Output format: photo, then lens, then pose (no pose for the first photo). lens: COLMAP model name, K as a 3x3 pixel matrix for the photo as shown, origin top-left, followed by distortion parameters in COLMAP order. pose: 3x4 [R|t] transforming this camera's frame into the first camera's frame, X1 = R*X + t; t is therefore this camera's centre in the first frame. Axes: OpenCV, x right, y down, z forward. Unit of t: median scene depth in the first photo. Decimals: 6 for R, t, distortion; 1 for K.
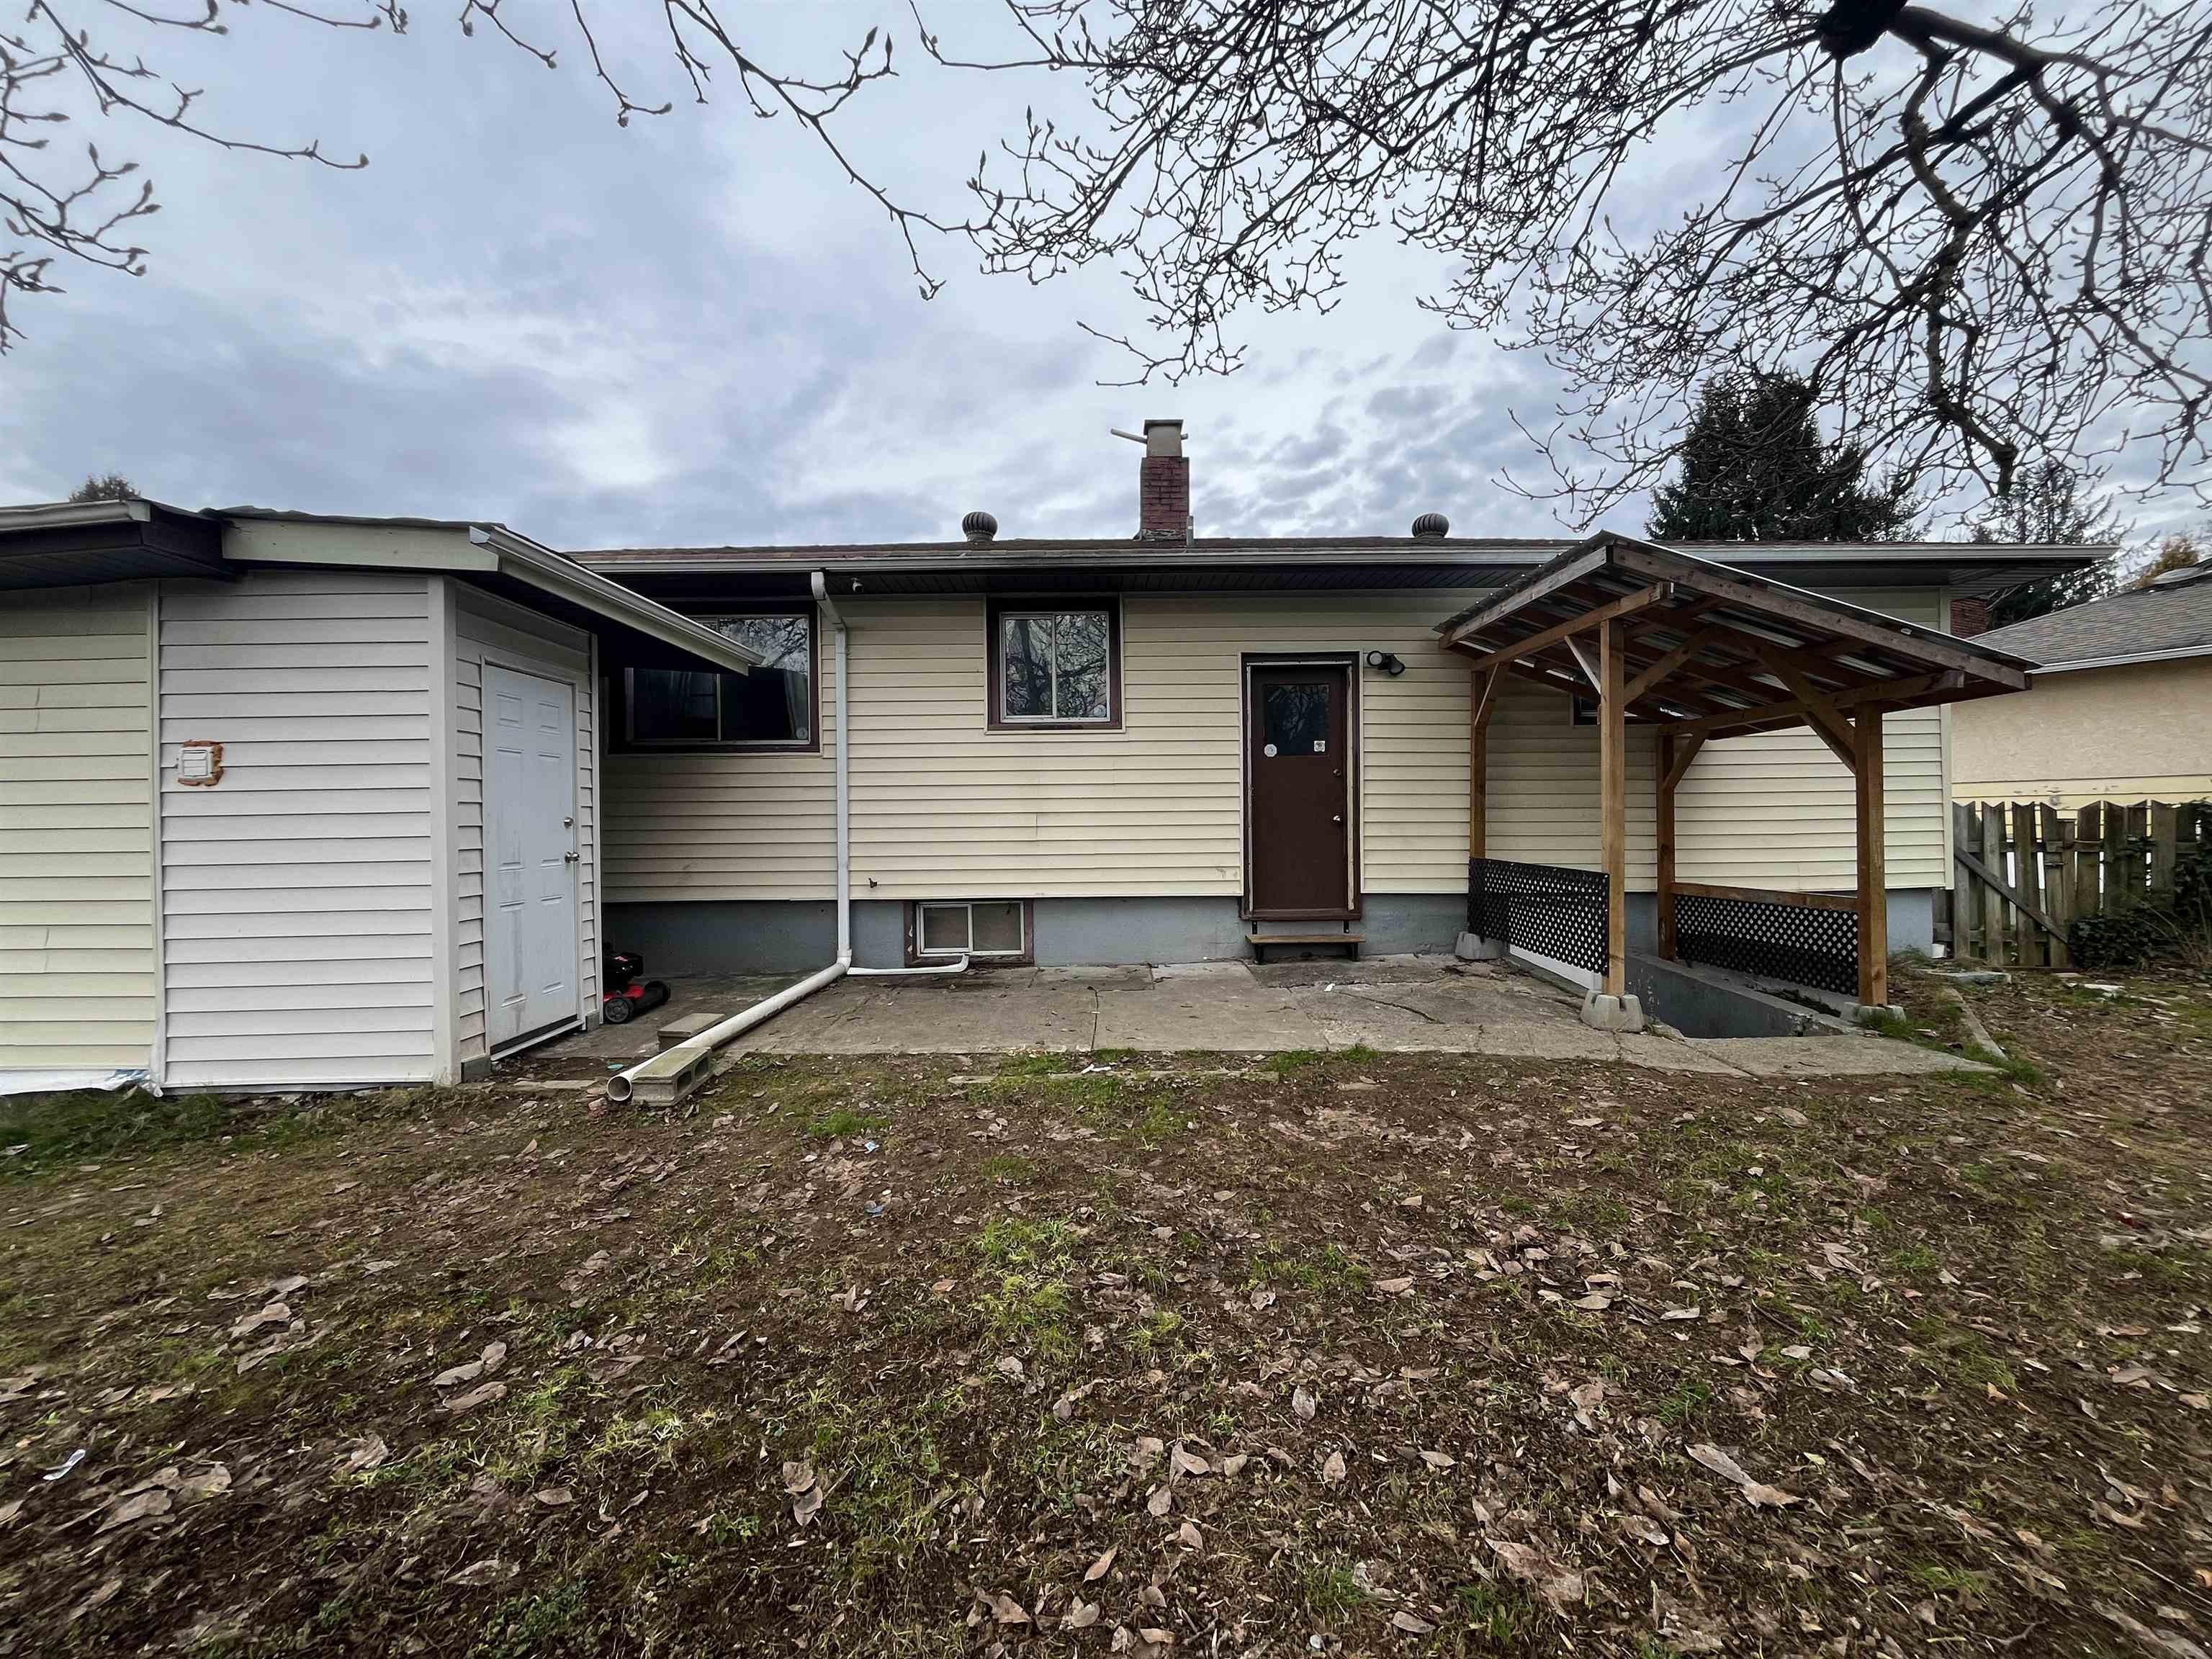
lens RADIAL K [[891.2, 0, 1108.5], [0, 891.2, 826.0], [0, 0, 1]] dist [-0.001226, -0.000375]
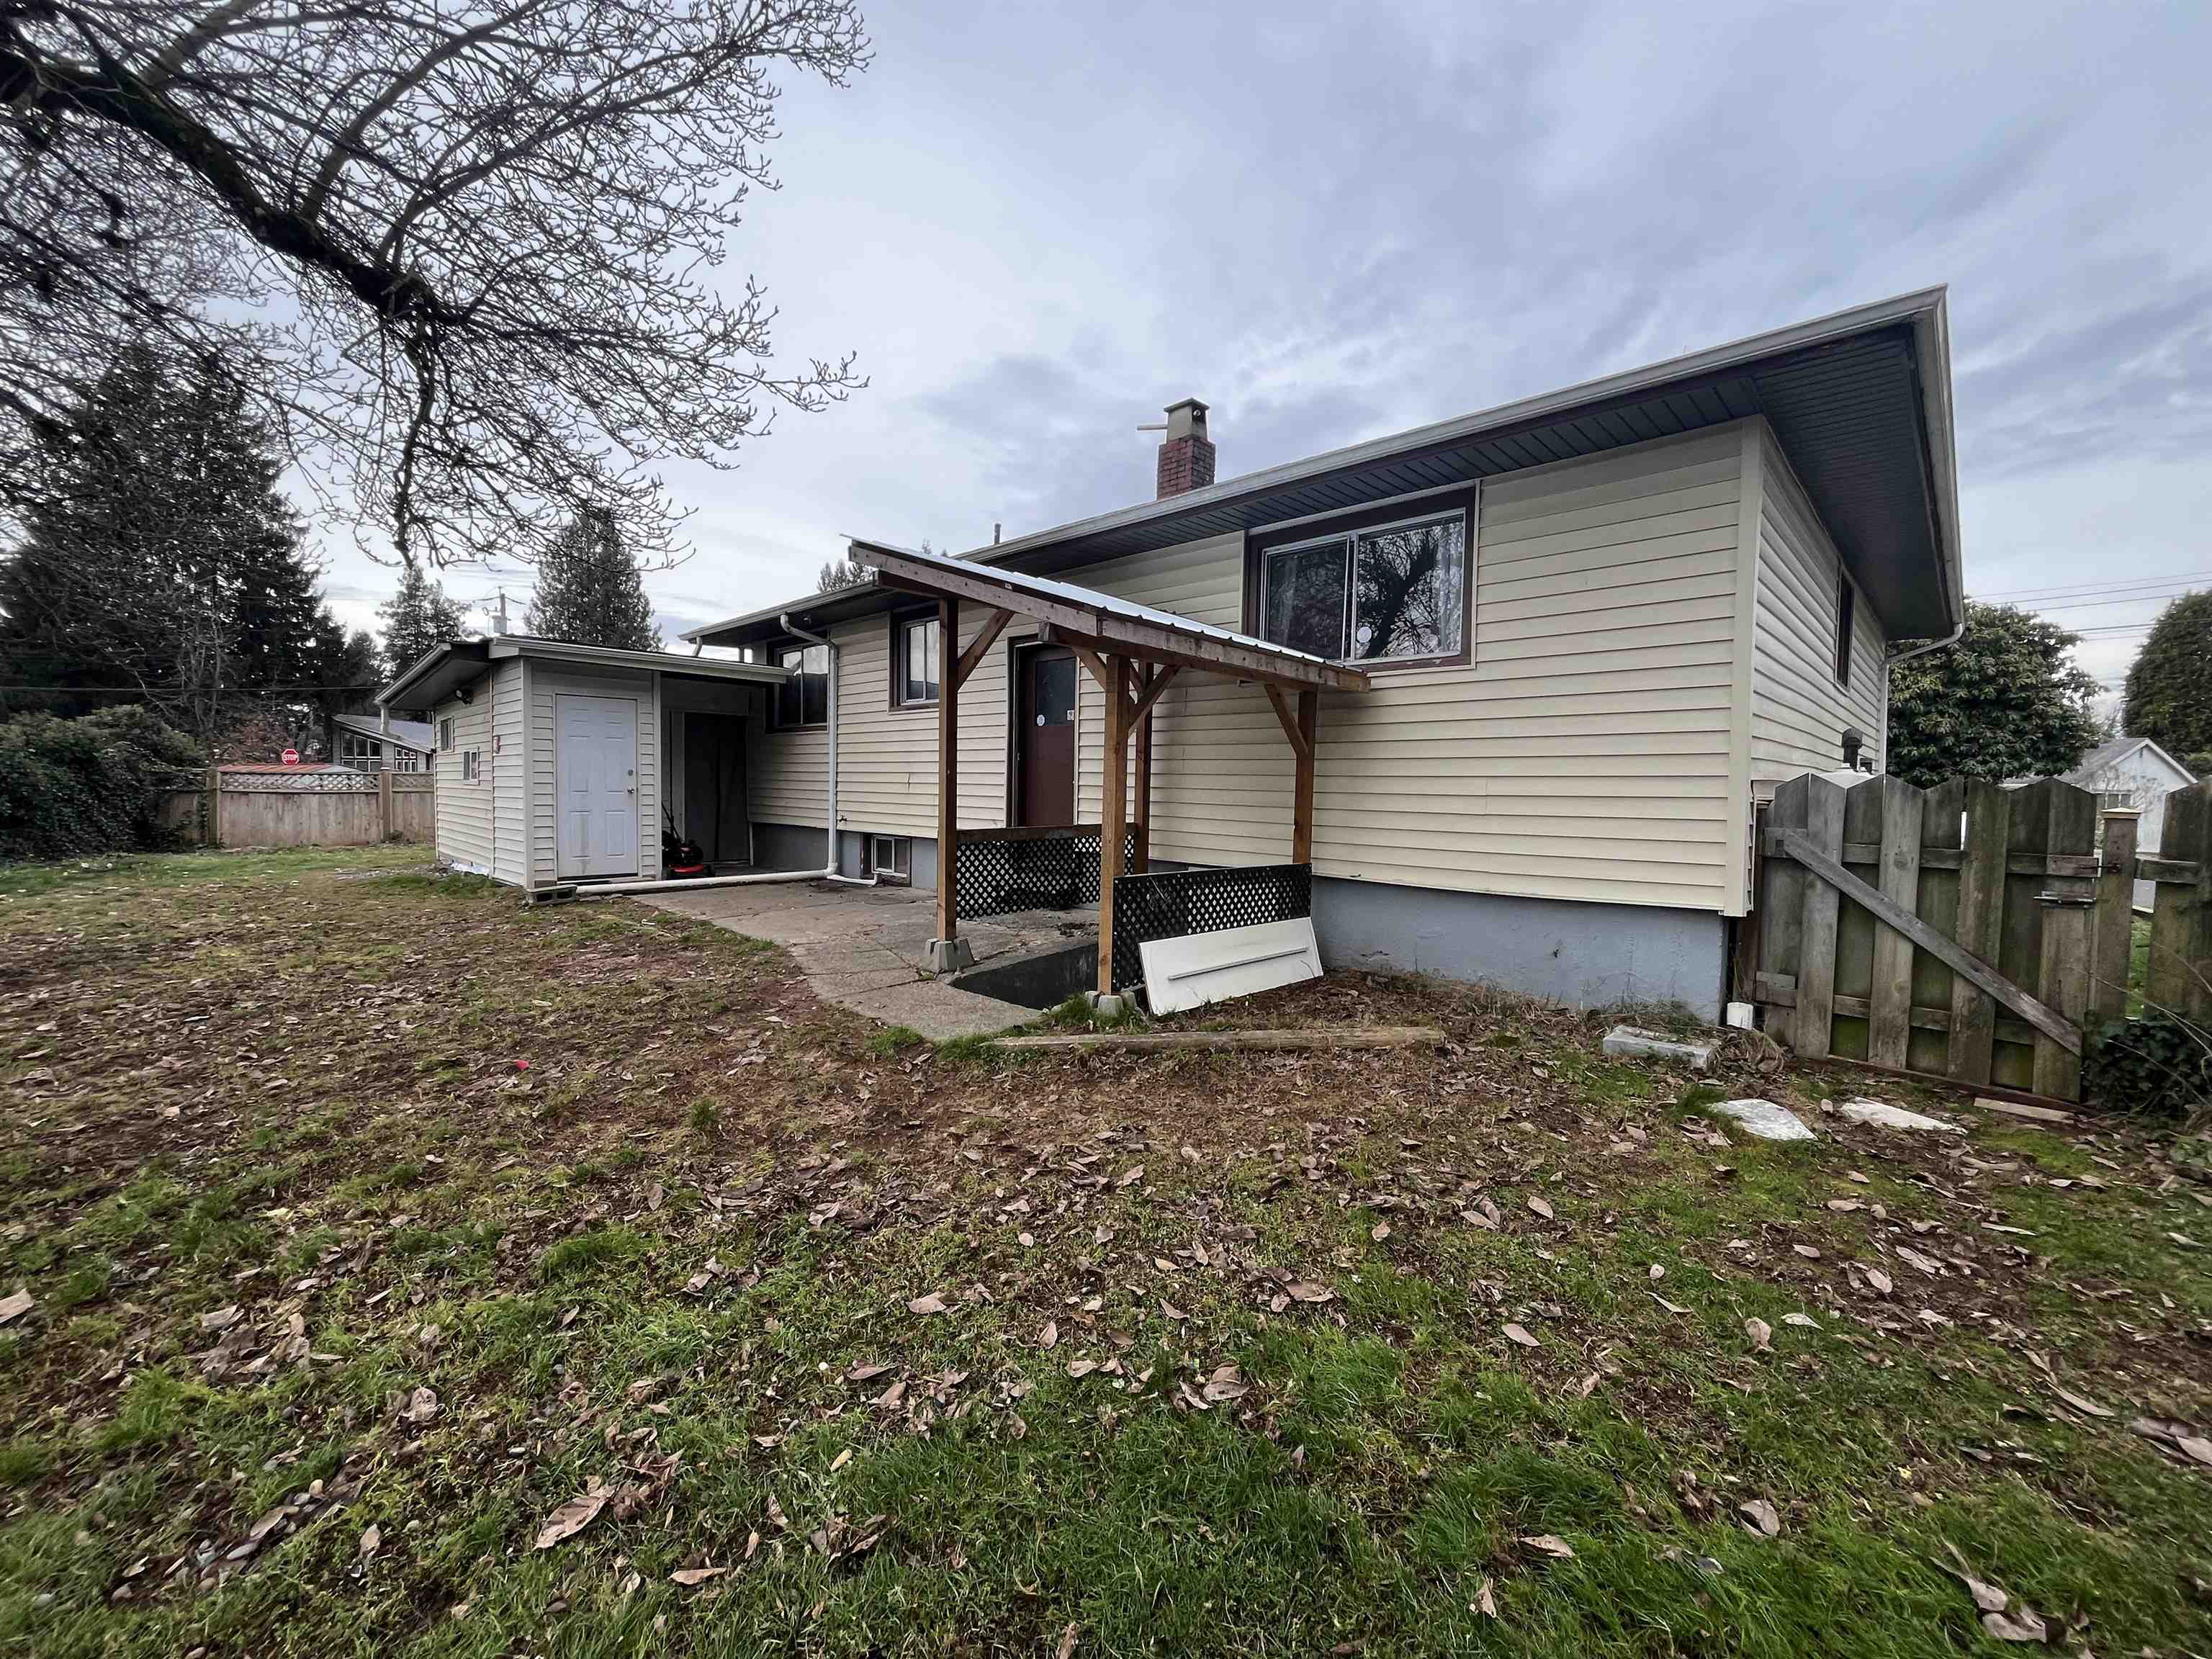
lens RADIAL K [[891.2, 0, 1108.5], [0, 891.2, 826.0], [0, 0, 1]] dist [-0.001226, -0.000375]
pose [[0.714828, 0.055089, -0.697127, 1.062285], [-0.028191, 0.998352, 0.049985, -0.009824], [0.698732, -0.016078, 0.715203, 0.254107]]
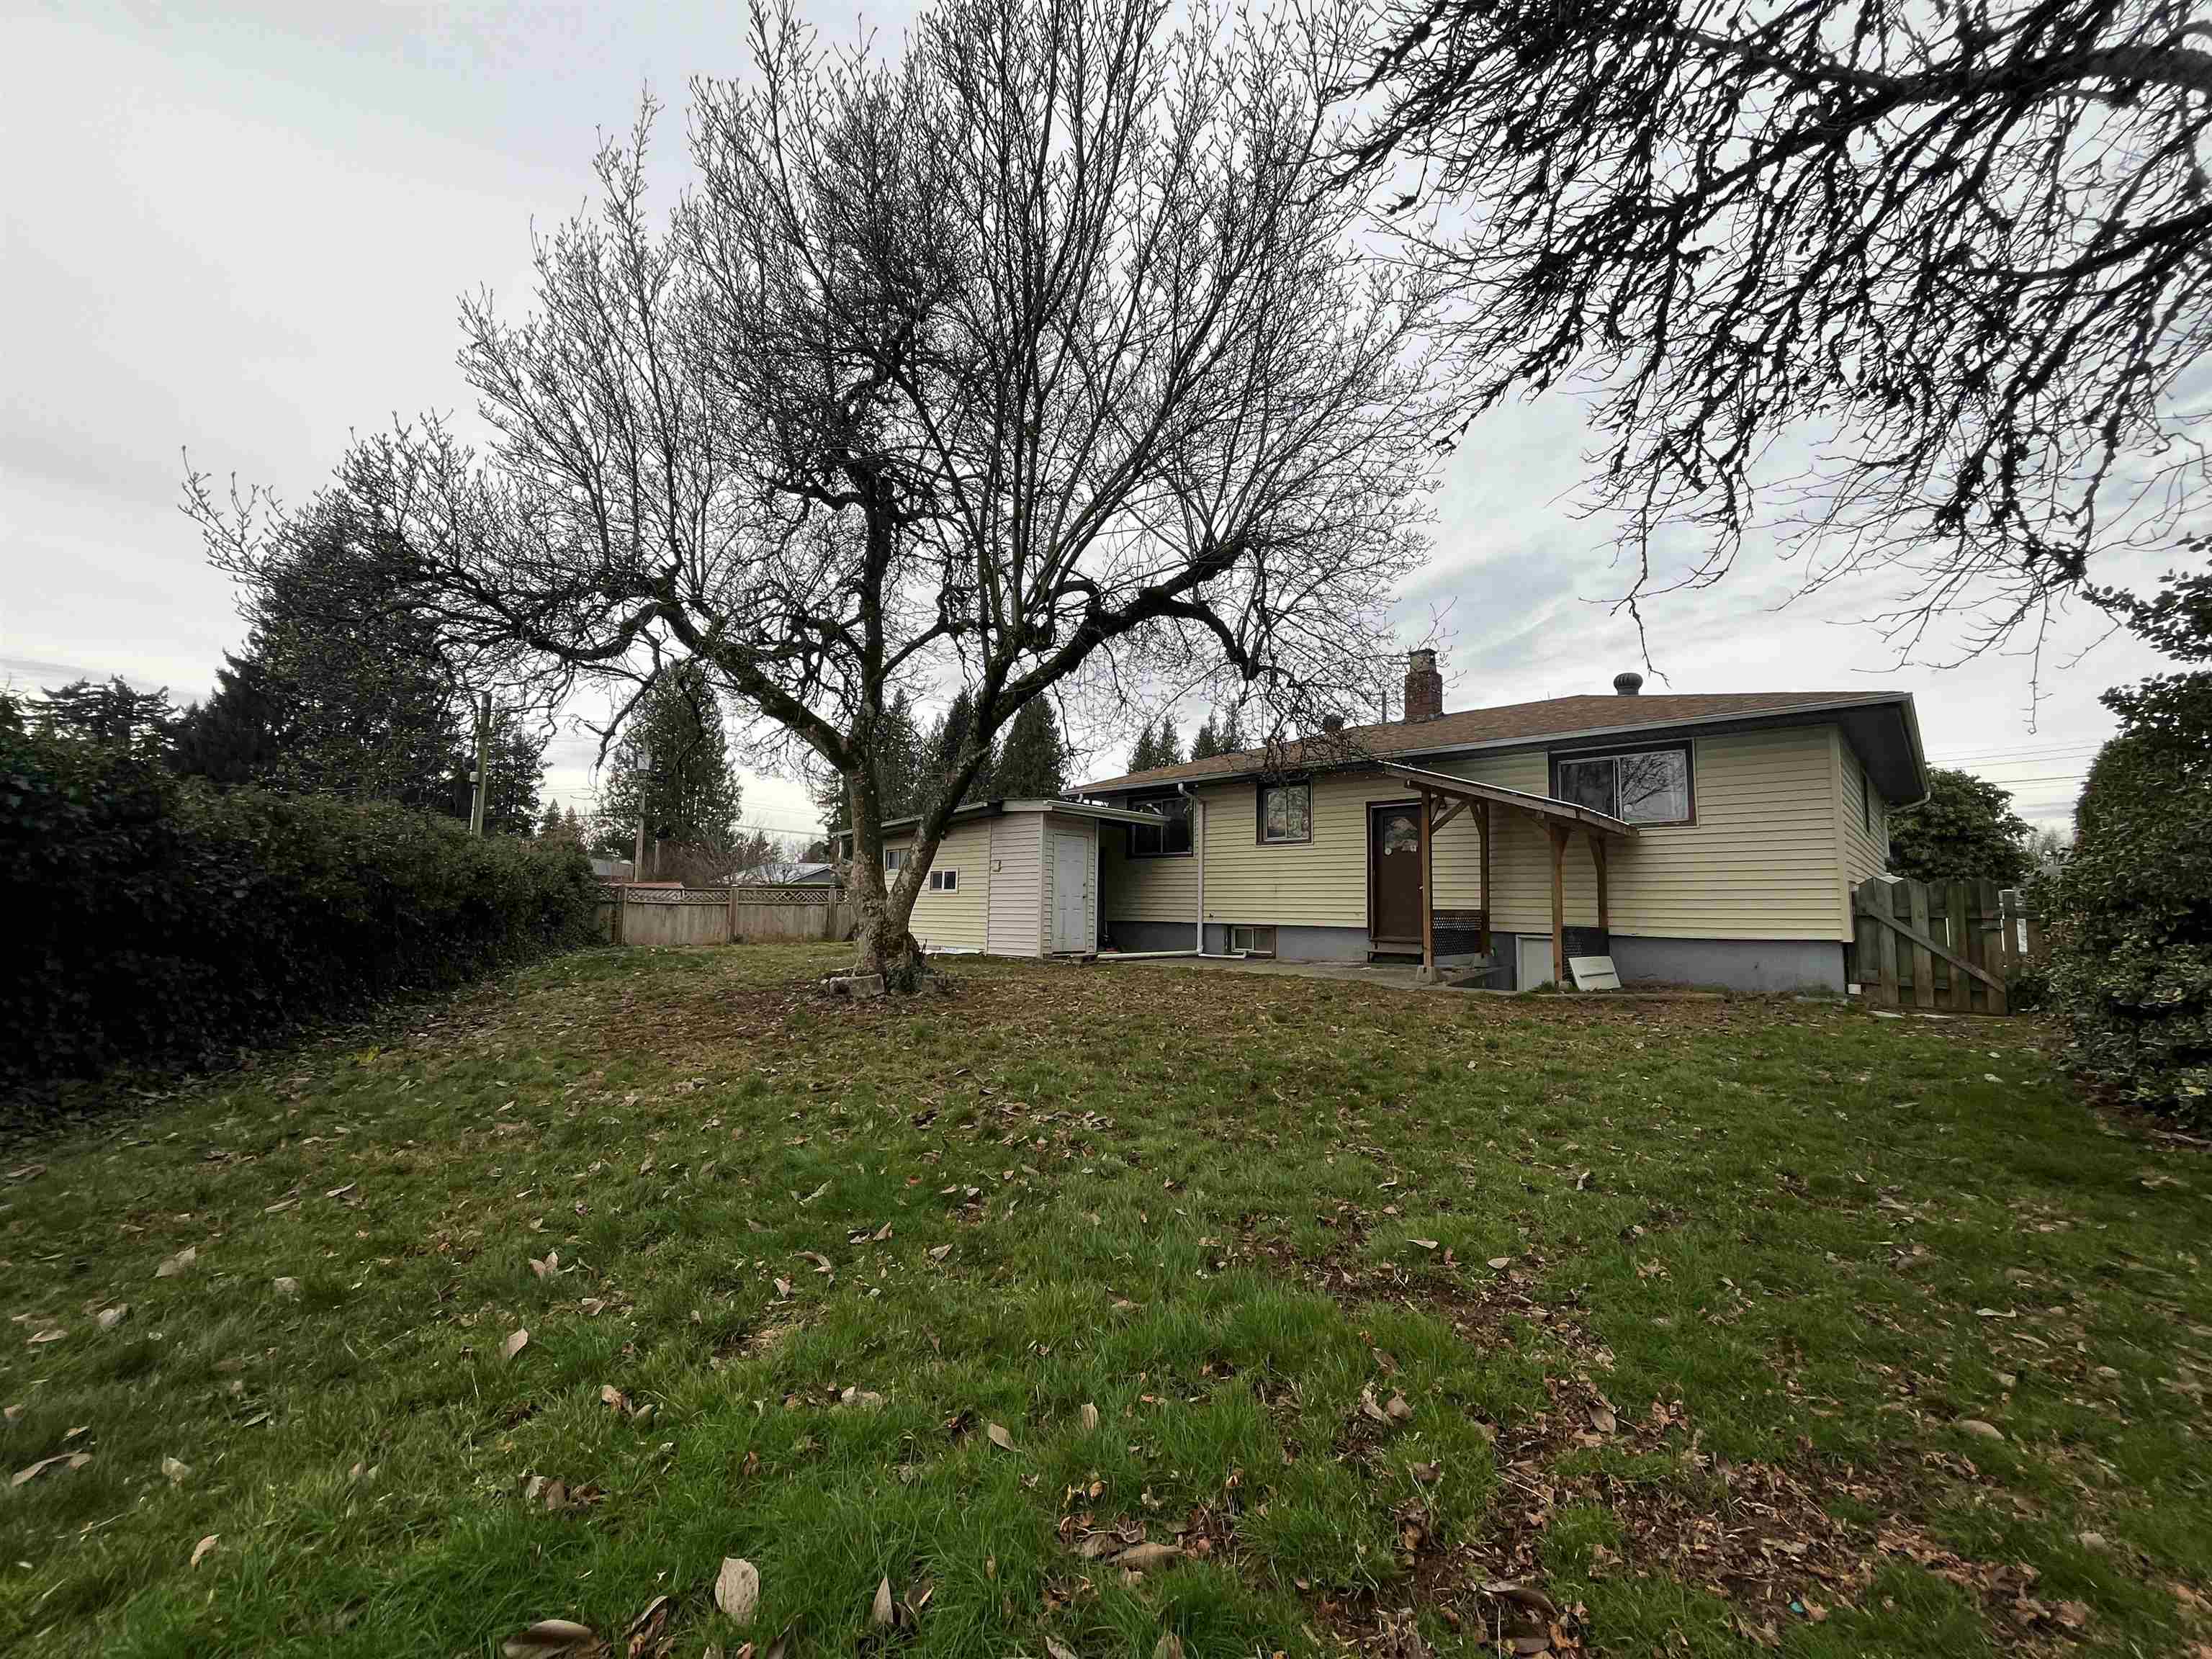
lens RADIAL K [[889.9, 0, 1106.0], [0, 889.9, 829.5], [0, 0, 1]] dist [-0.000500, -0.000039]
pose [[0.722316, -0.039618, -0.690428, 1.071858], [-0.028072, 0.995855, -0.086513, 0.049639], [0.690994, 0.081872, 0.718209, -0.777866]]
